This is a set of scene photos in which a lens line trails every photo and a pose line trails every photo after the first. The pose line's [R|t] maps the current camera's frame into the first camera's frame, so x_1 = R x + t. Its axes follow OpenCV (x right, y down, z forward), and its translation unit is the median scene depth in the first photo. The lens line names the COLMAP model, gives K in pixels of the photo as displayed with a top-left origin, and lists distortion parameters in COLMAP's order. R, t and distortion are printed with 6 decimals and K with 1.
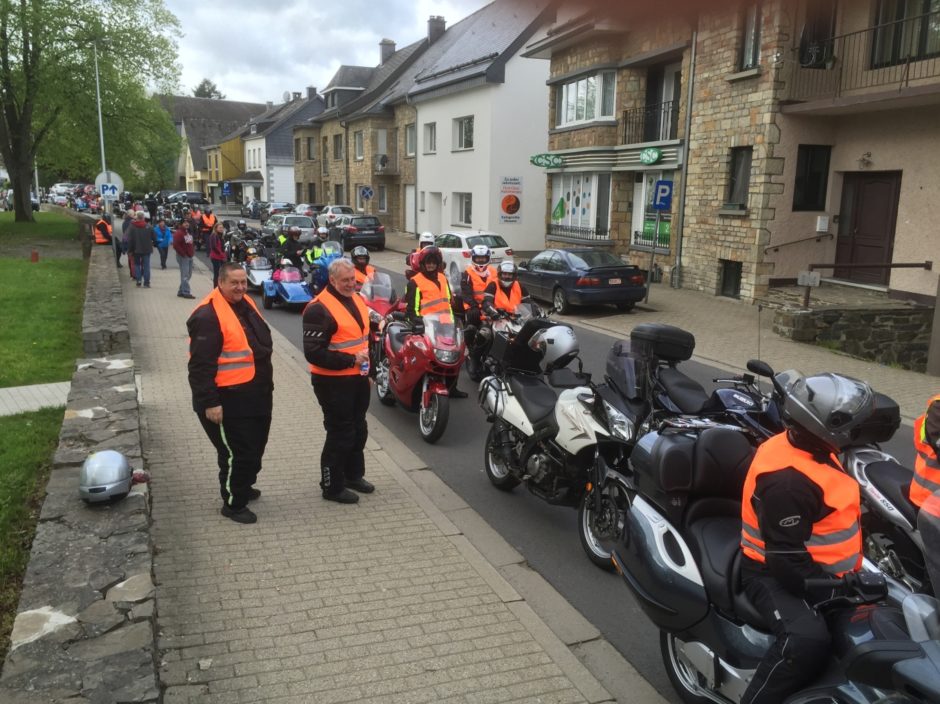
lens RADIAL K [[795.5, 0, 470.4], [0, 795.5, 352.5], [0, 0, 1]] dist [0.065563, 0.003808]
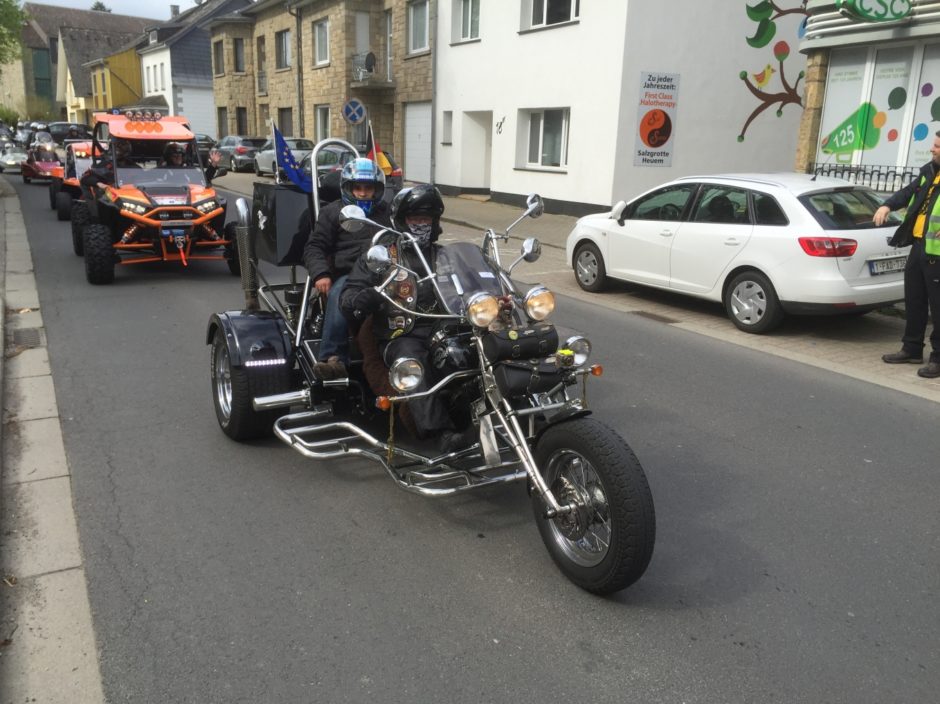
lens RADIAL K [[781.7, 0, 466.3], [0, 781.7, 352.1], [0, 0, 1]] dist [0.078669, -0.106981]
pose [[0.994865, -0.008676, 0.100835, -0.079469], [0.002531, 0.998140, 0.060918, -0.044120], [-0.101176, -0.060350, 0.993036, 0.305150]]
